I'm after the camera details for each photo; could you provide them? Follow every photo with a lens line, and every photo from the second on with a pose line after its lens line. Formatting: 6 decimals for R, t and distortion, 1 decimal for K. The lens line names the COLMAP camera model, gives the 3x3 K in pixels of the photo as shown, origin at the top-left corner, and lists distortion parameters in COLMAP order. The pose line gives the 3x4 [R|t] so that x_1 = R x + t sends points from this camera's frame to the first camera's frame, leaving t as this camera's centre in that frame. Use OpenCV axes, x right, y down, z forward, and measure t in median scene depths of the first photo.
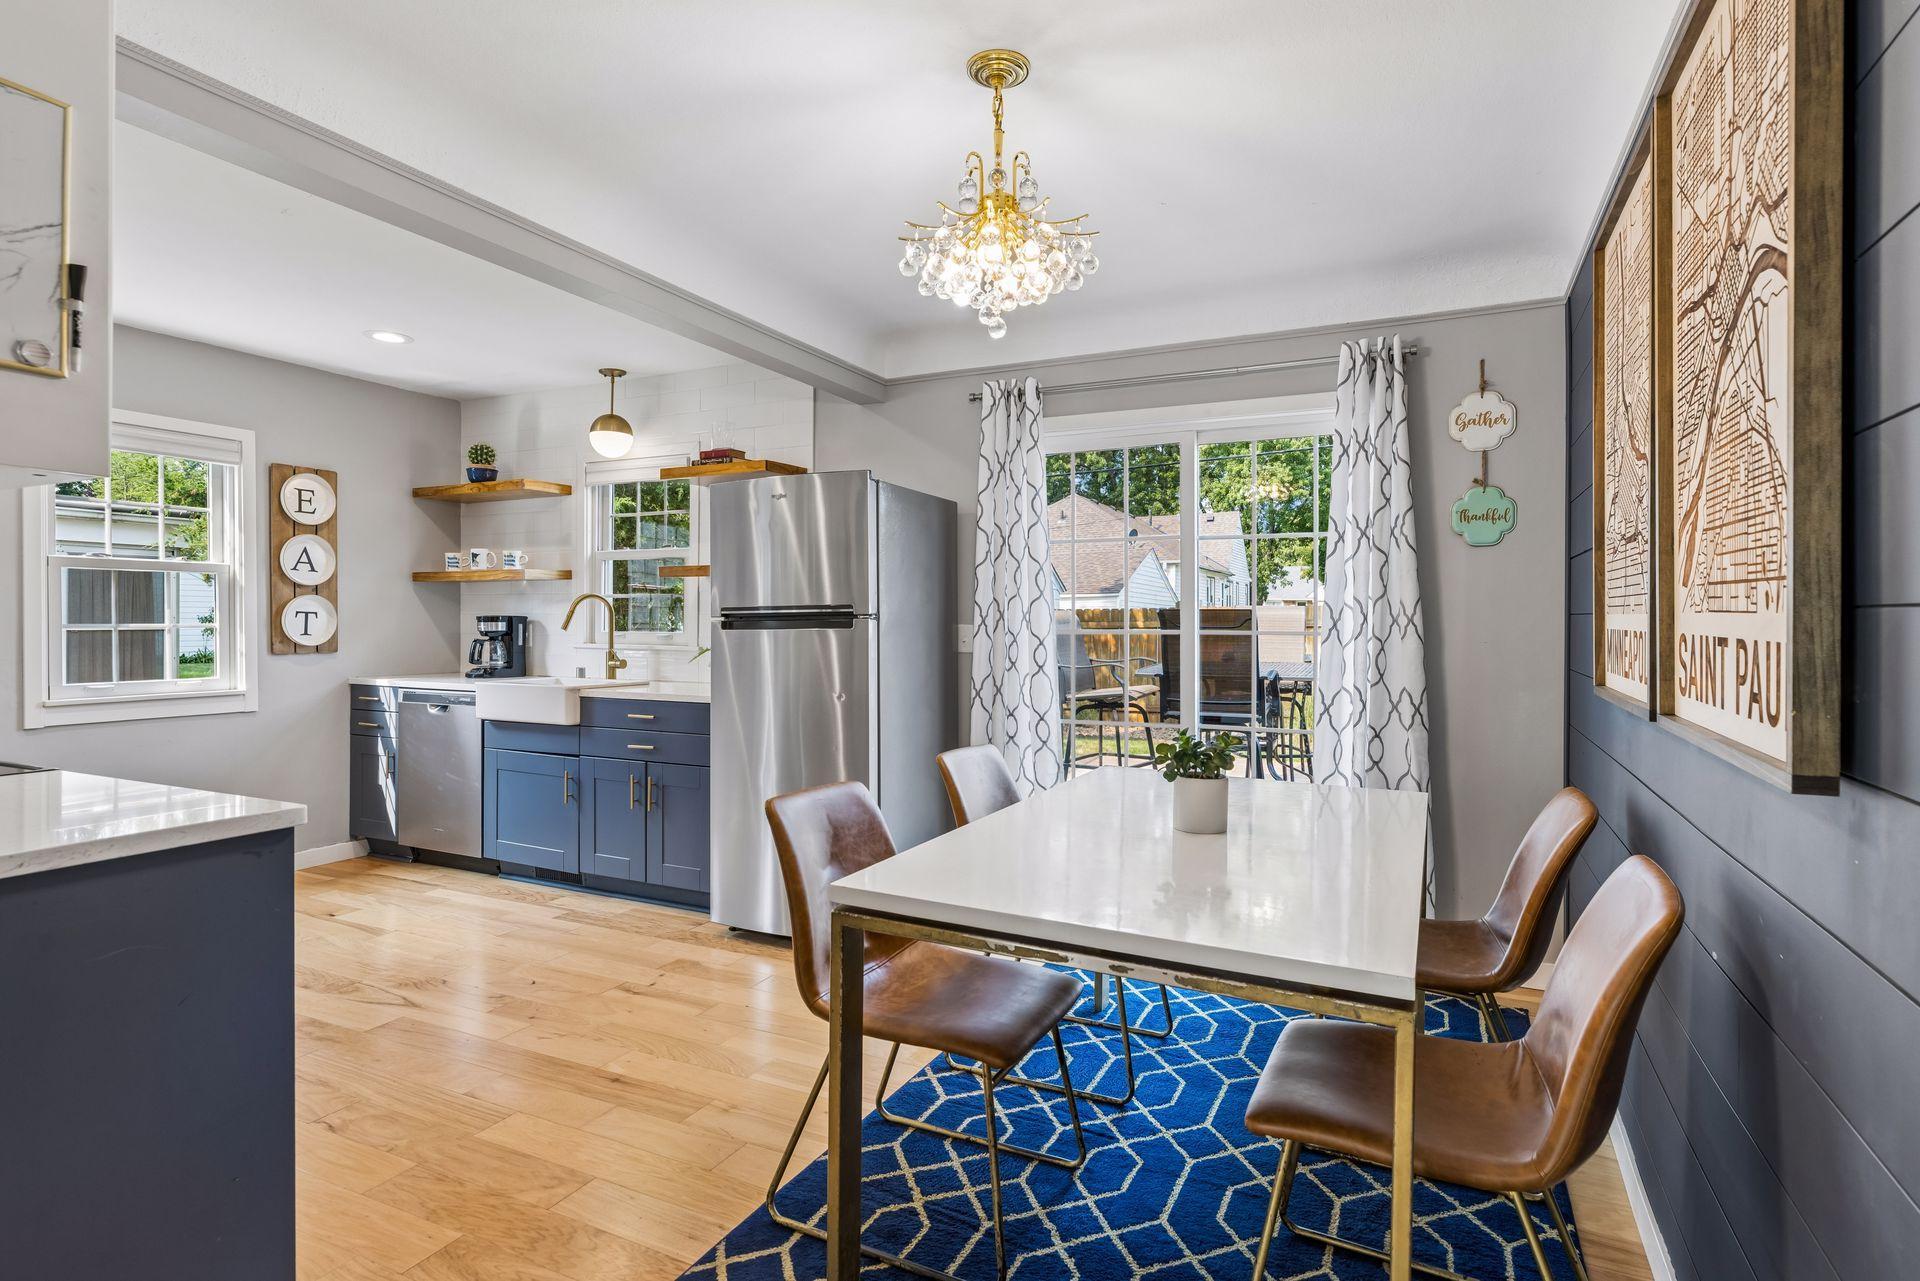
lens RADIAL K [[970.4, 0, 956.5], [0, 970.4, 633.1], [0, 0, 1]] dist [-0.001875, -0.001096]
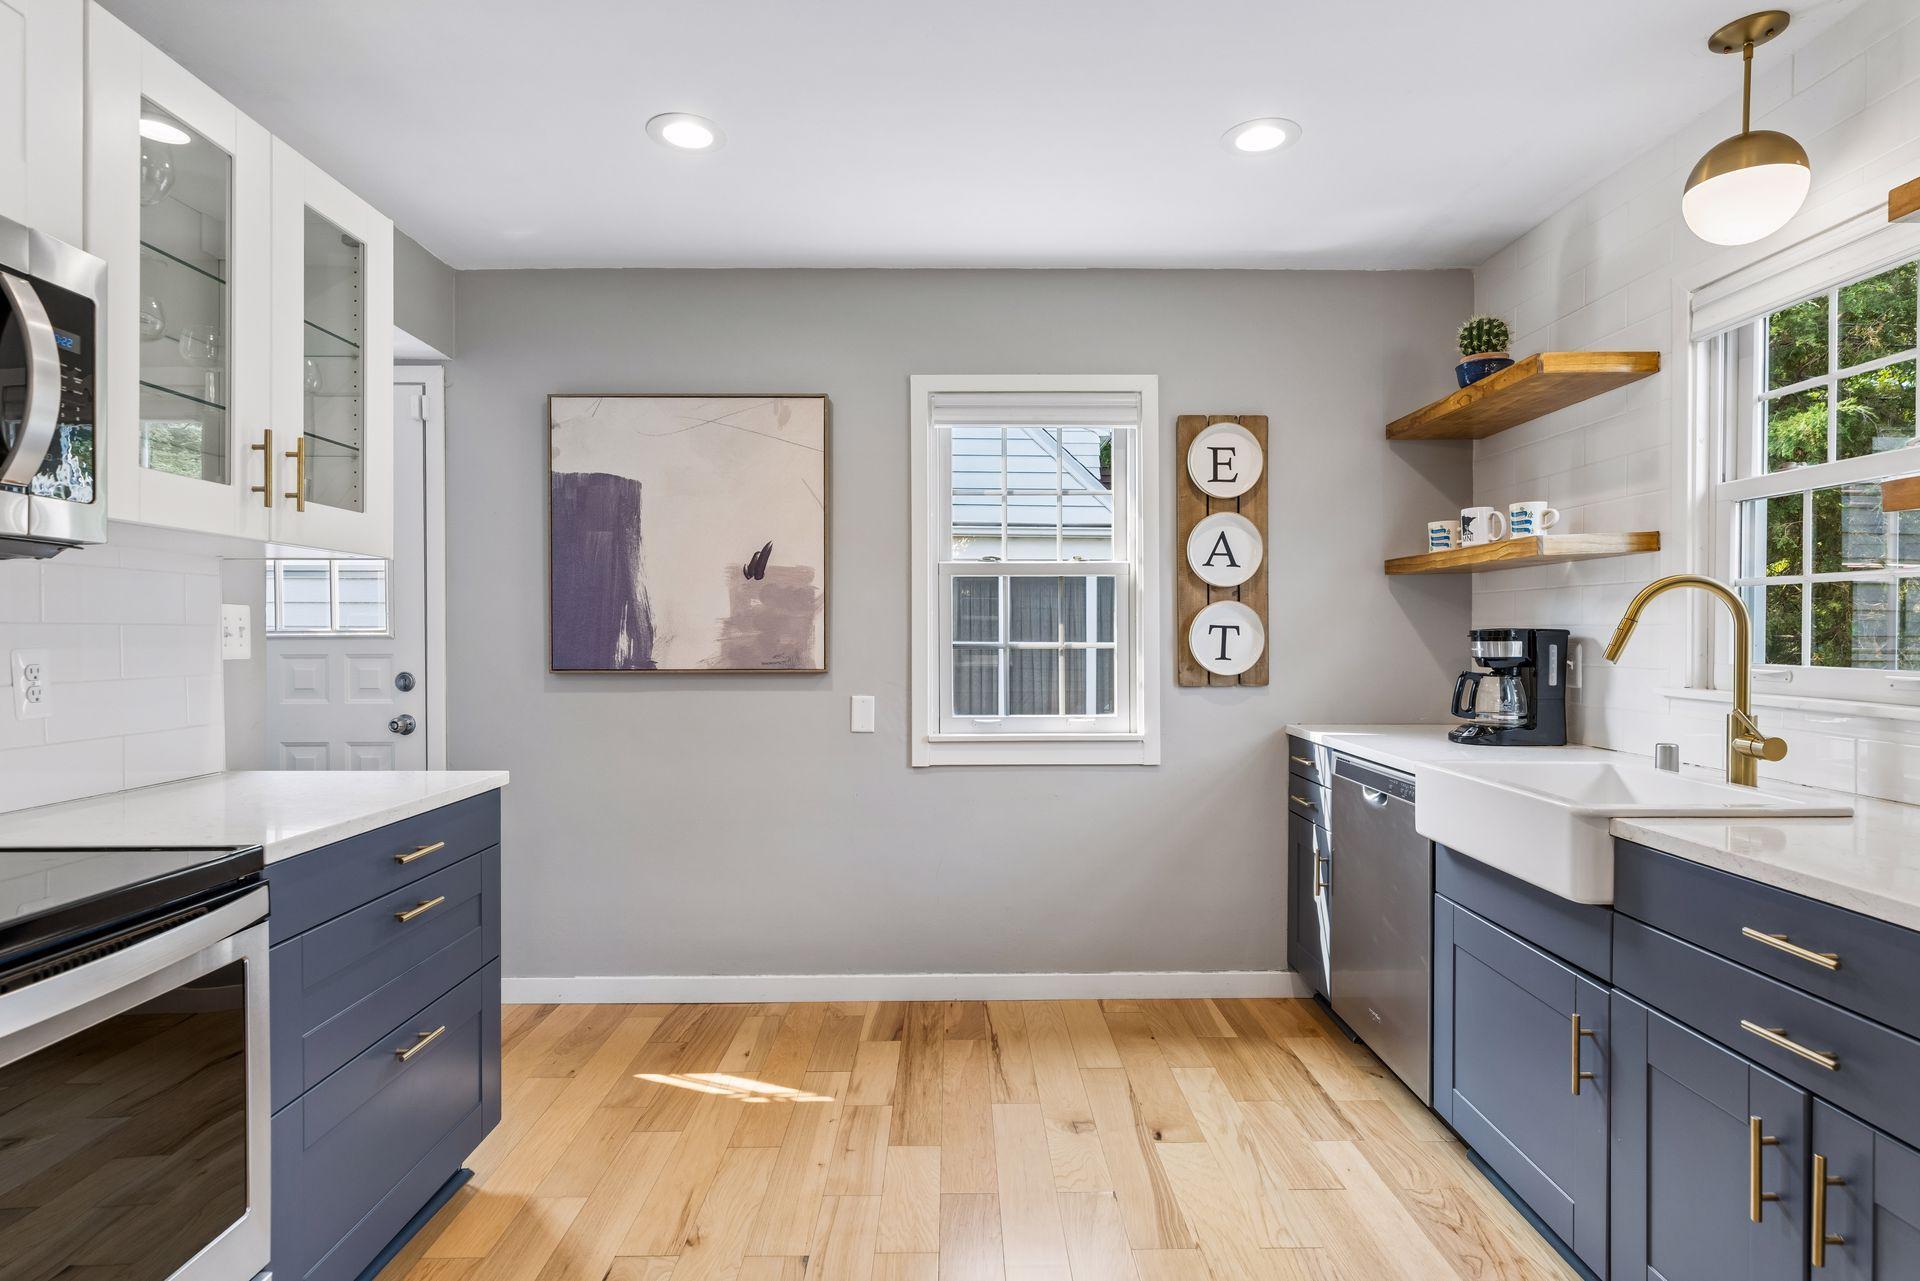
lens RADIAL K [[970.4, 0, 968.9], [0, 970.4, 641.3], [0, 0, 1]] dist [-0.001875, -0.001096]
pose [[0.457912, 0.003087, -0.888992, -0.140899], [-0.006471, 0.999979, 0.000140, -0.009815], [0.888974, 0.005688, 0.457923, 0.517701]]
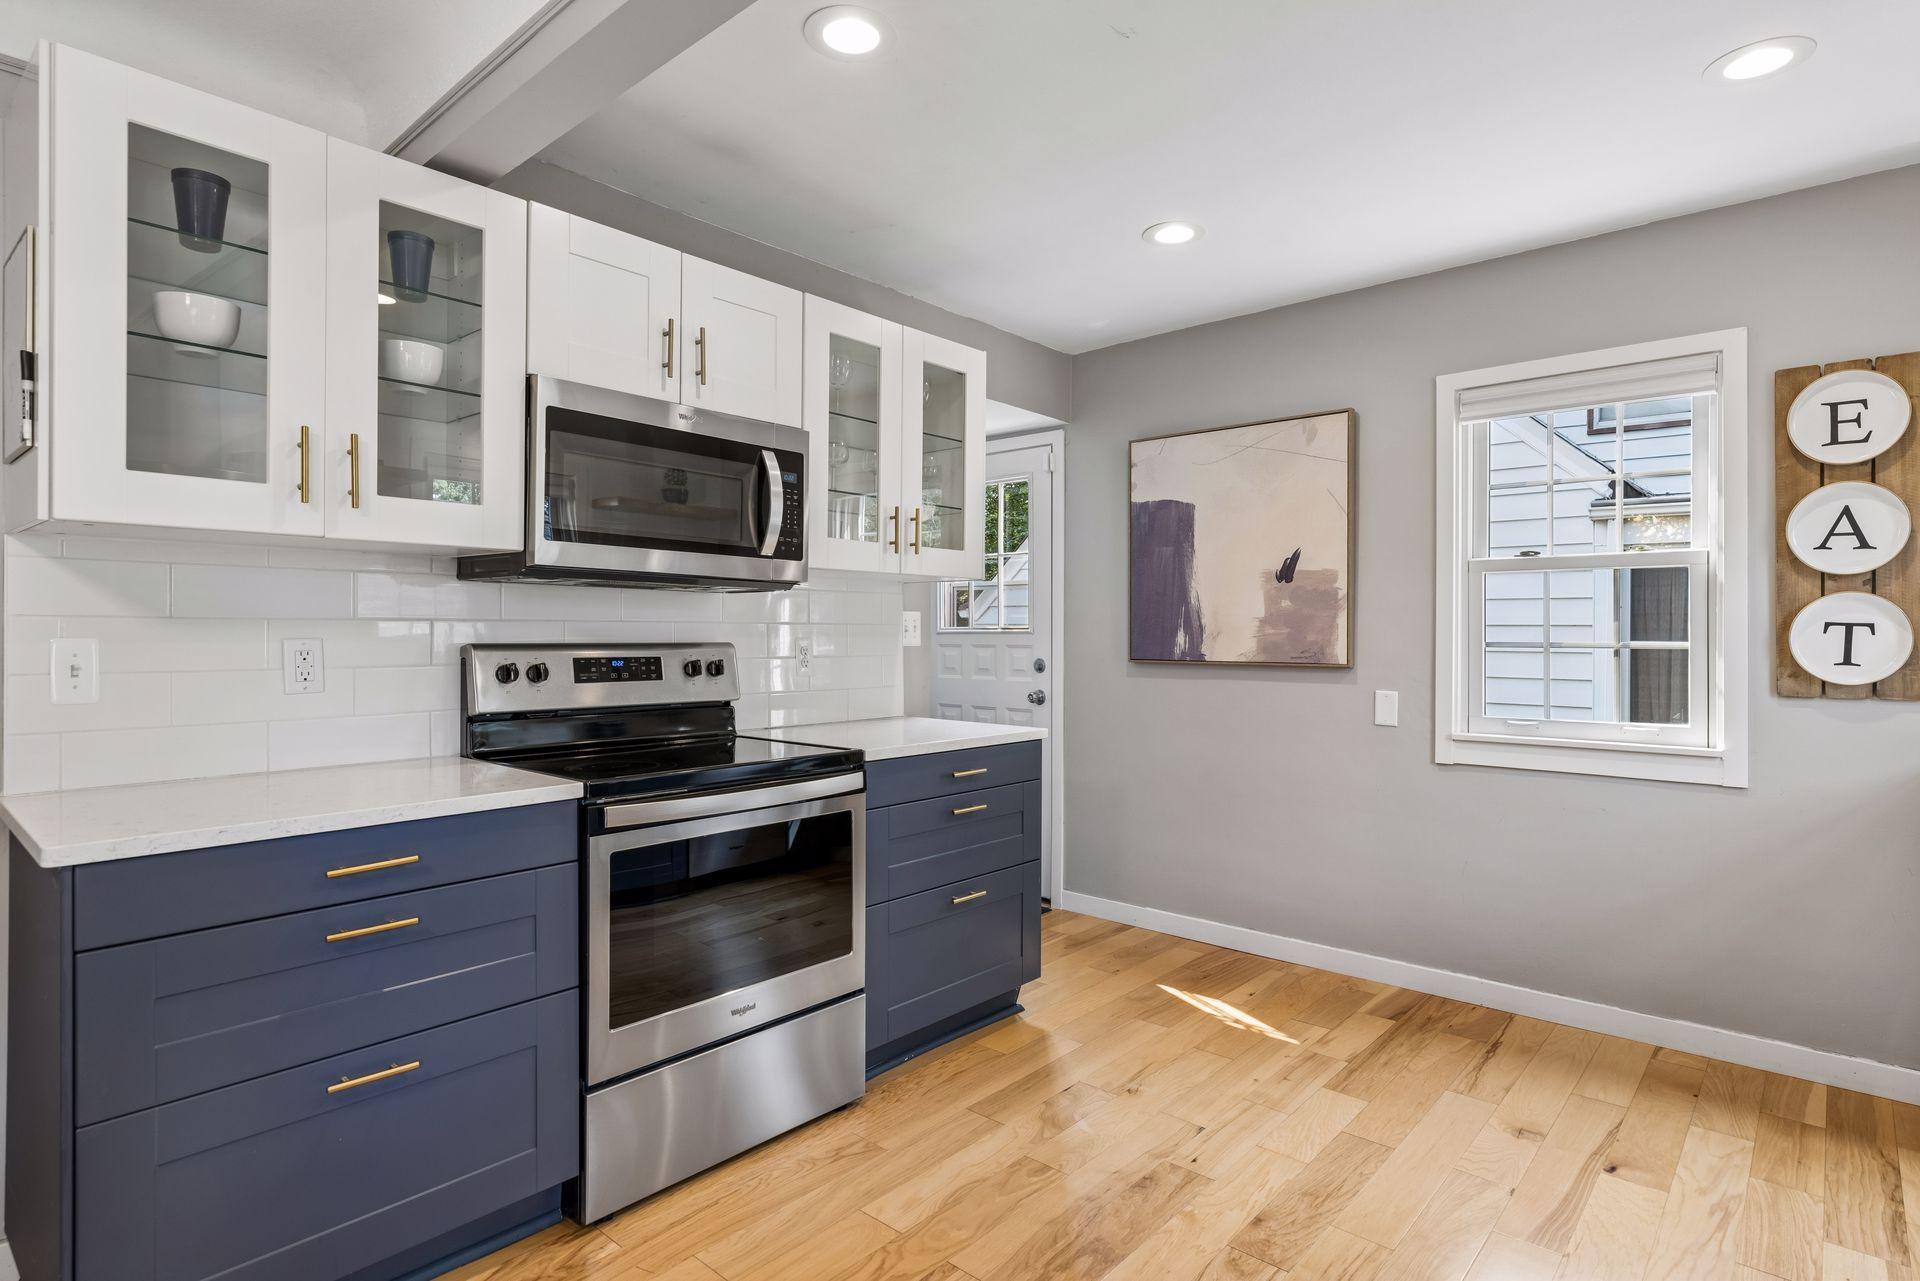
lens RADIAL K [[970.4, 0, 960.0], [0, 970.4, 633.5], [0, 0, 1]] dist [-0.001875, -0.001096]
pose [[-0.255629, -0.001104, -0.966774, -0.011226], [-0.013296, 0.999909, 0.002374, -0.010626], [0.966684, 0.013461, -0.255620, 0.644126]]
